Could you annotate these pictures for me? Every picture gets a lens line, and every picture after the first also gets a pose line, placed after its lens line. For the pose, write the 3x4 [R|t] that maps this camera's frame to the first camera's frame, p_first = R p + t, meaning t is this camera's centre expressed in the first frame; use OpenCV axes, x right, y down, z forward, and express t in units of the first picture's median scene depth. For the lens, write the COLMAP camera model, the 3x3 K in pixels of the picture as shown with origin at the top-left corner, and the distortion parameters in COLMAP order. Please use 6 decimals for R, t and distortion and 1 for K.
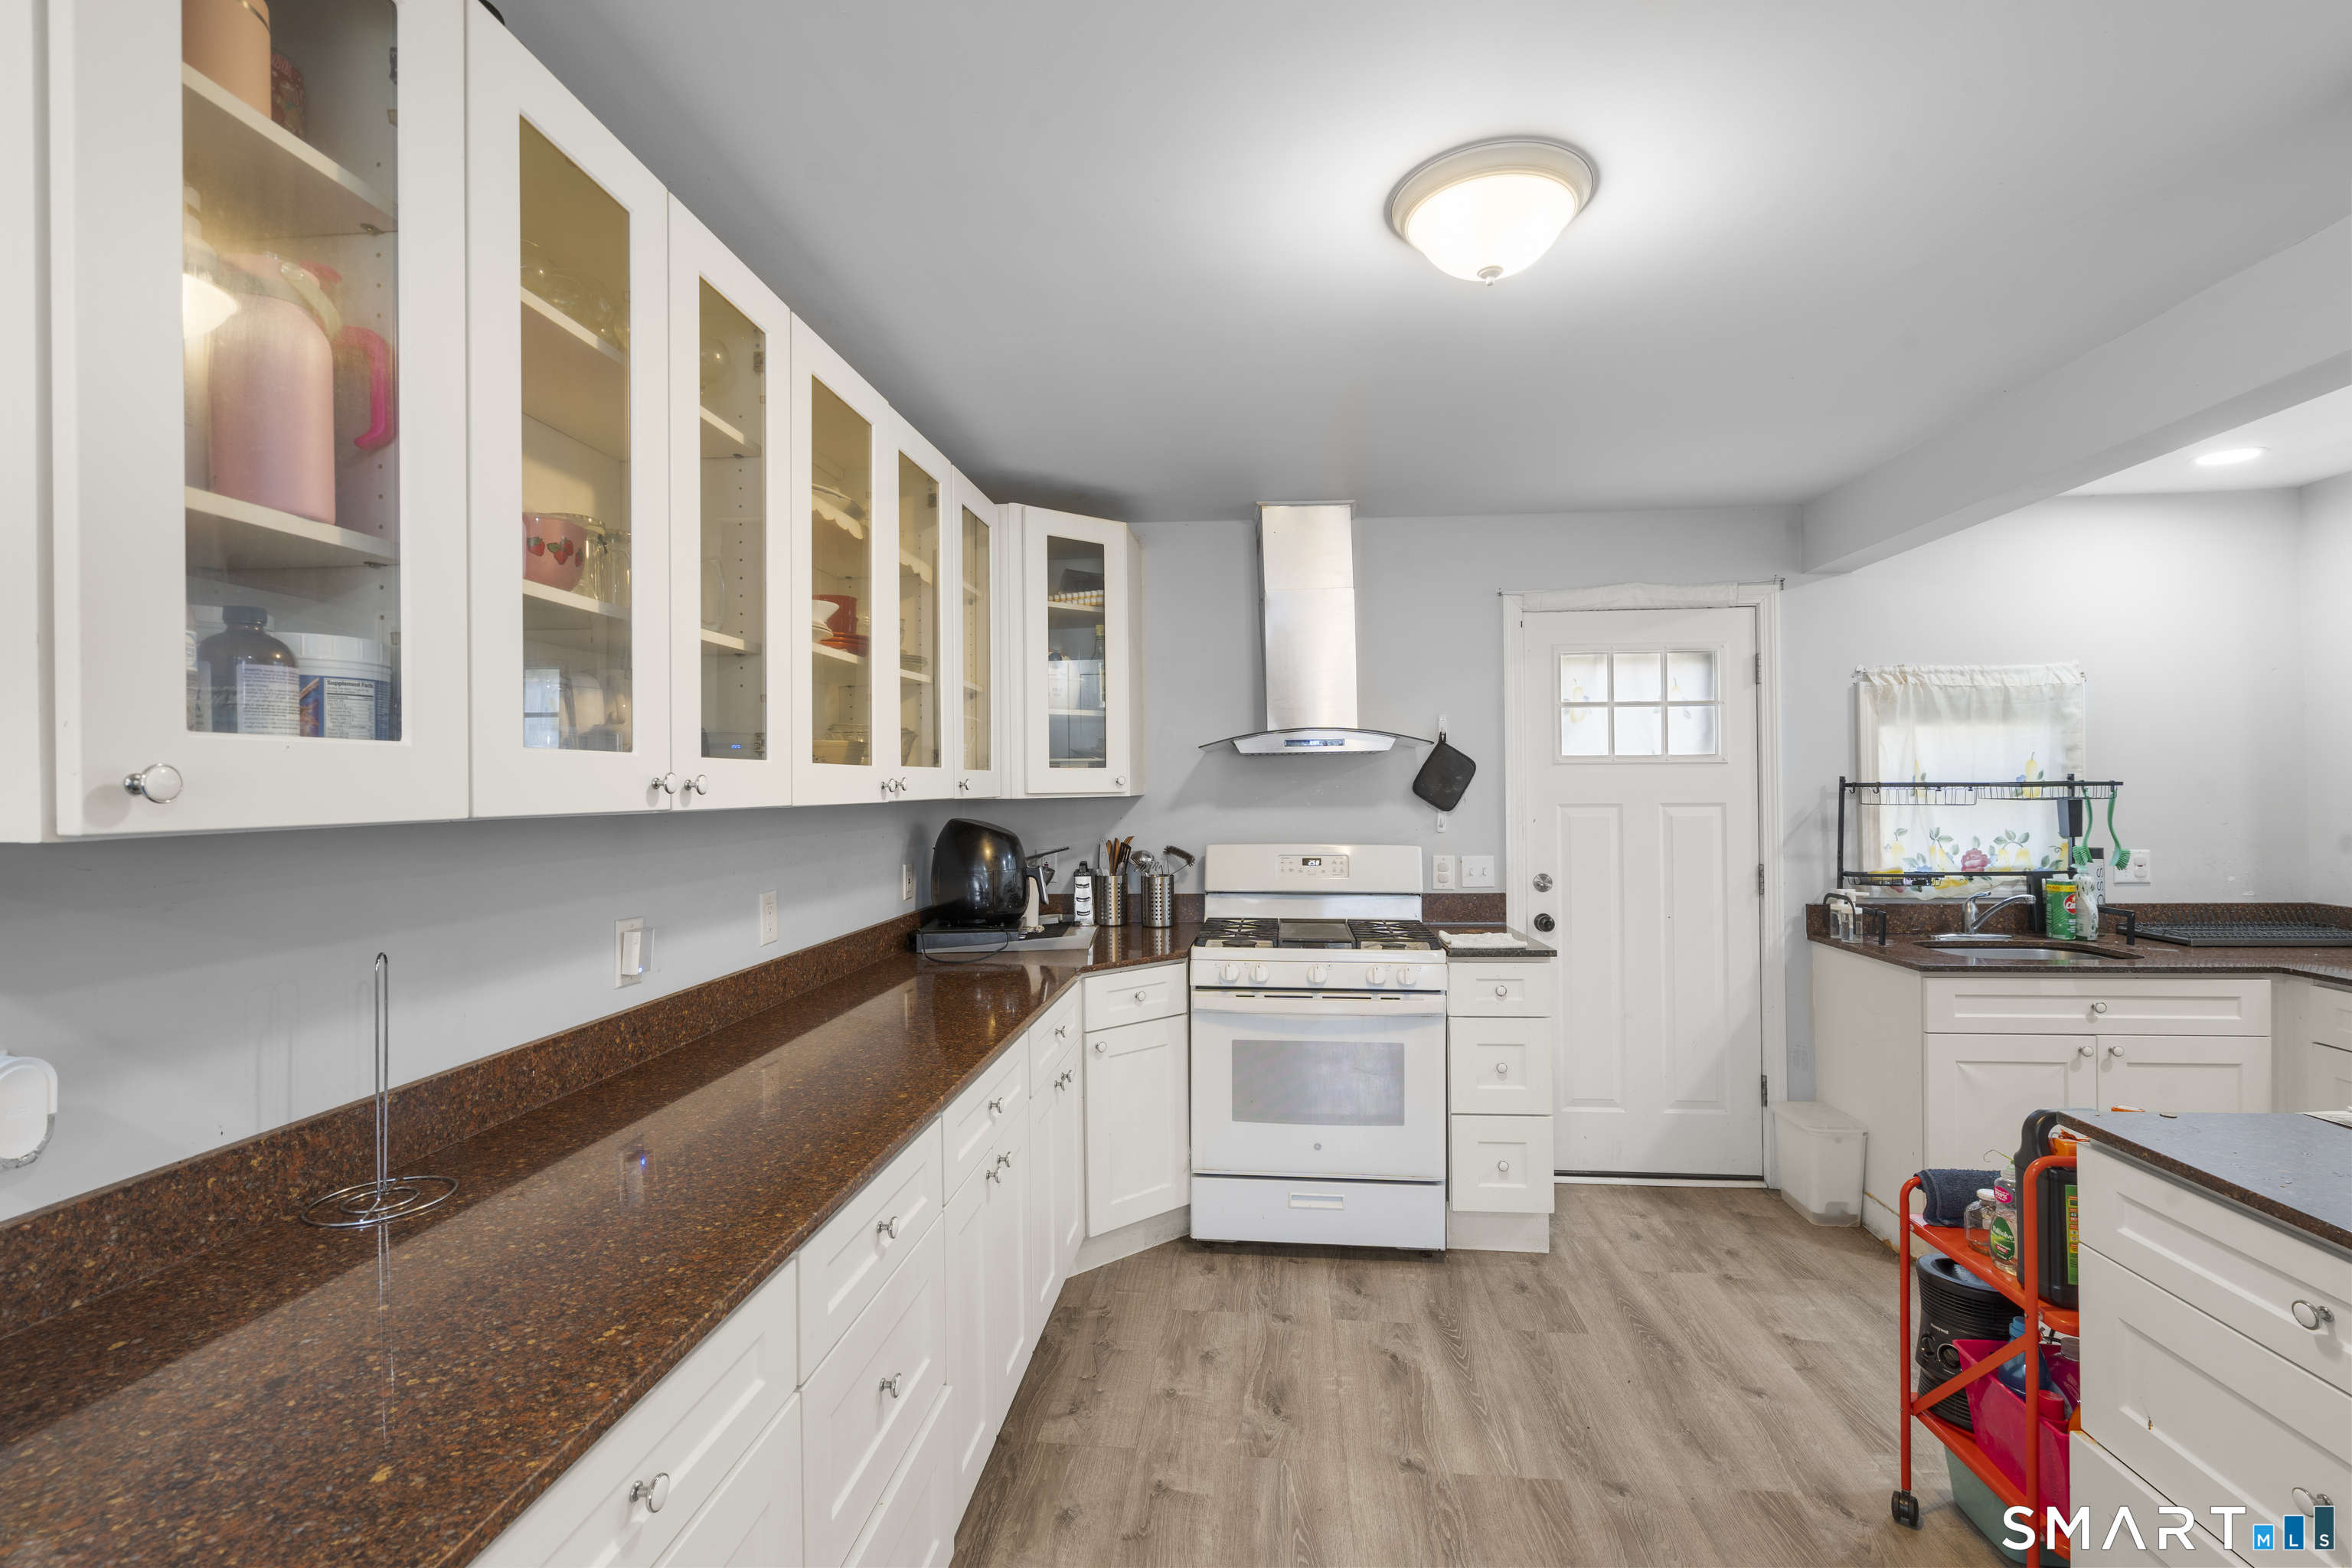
lens RADIAL K [[1054.1, 0, 1177.2], [0, 1054.1, 788.1], [0, 0, 1]] dist [-0.010546, 0.005407]
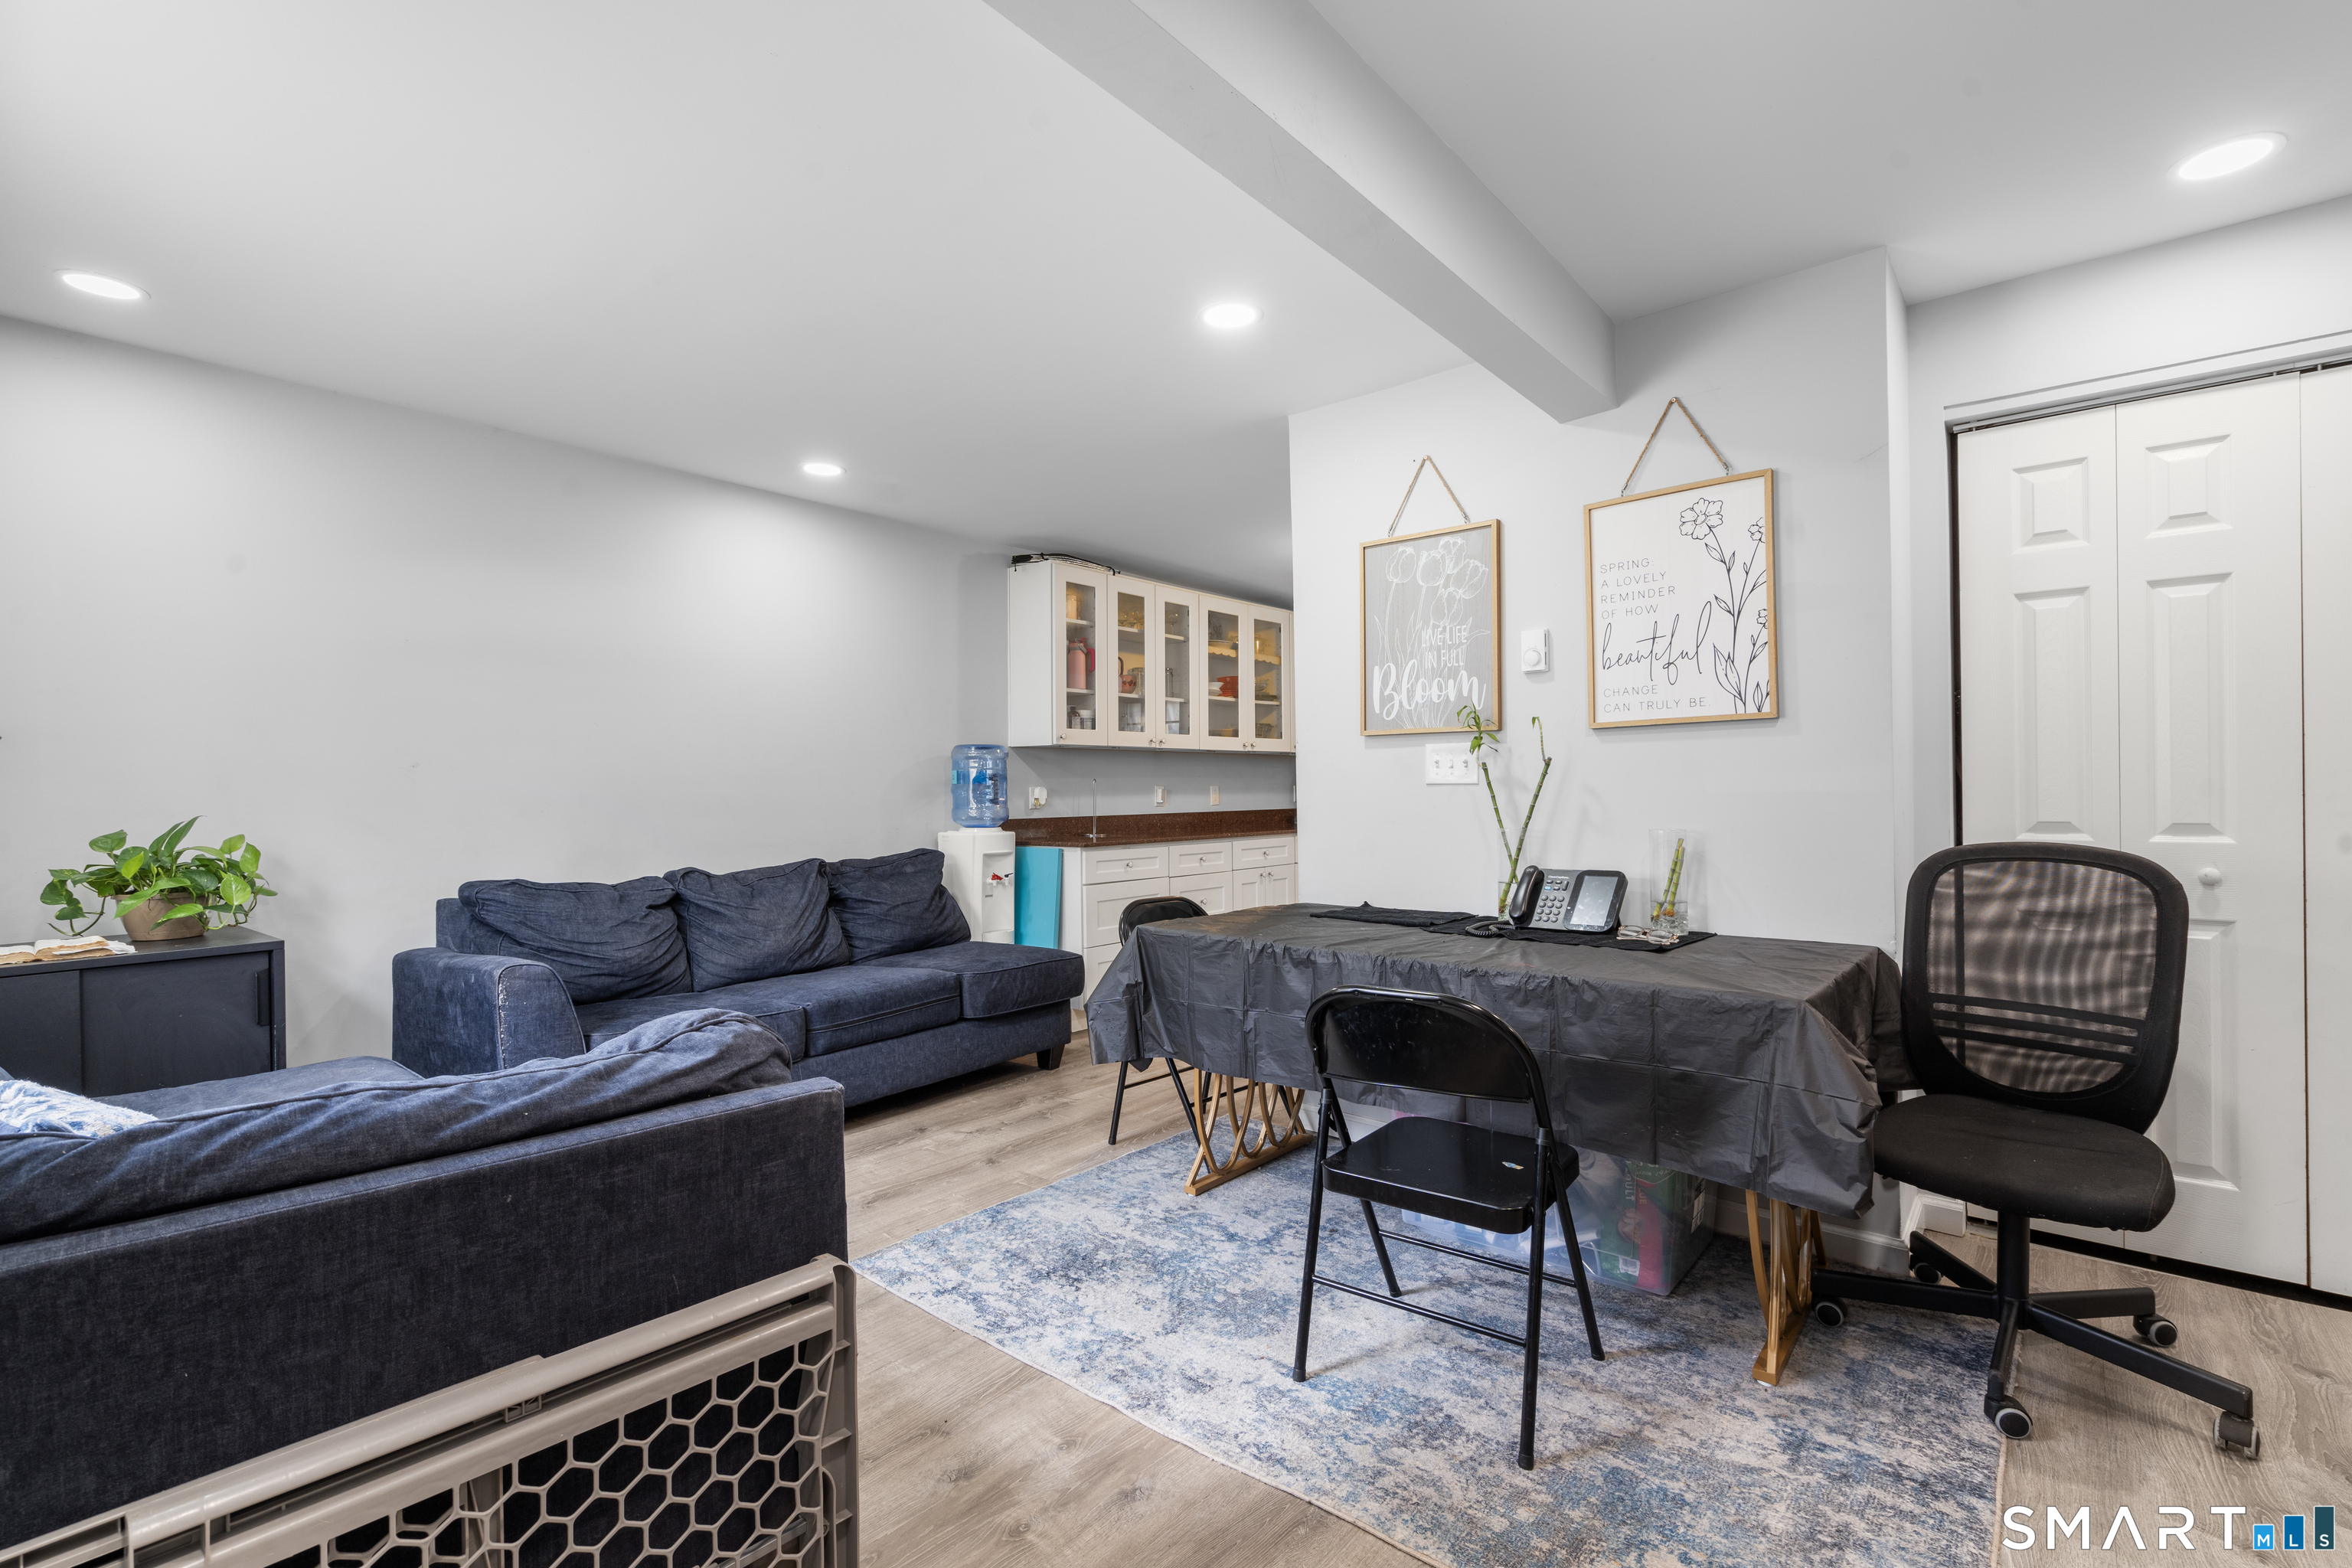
lens RADIAL K [[1054.1, 0, 1173.1], [0, 1054.1, 786.1], [0, 0, 1]] dist [-0.010546, 0.005407]
pose [[0.830486, 0.004885, -0.557019, 0.766419], [-0.001594, 0.999978, 0.006393, 0.061718], [0.557038, -0.004422, 0.830475, -0.962447]]
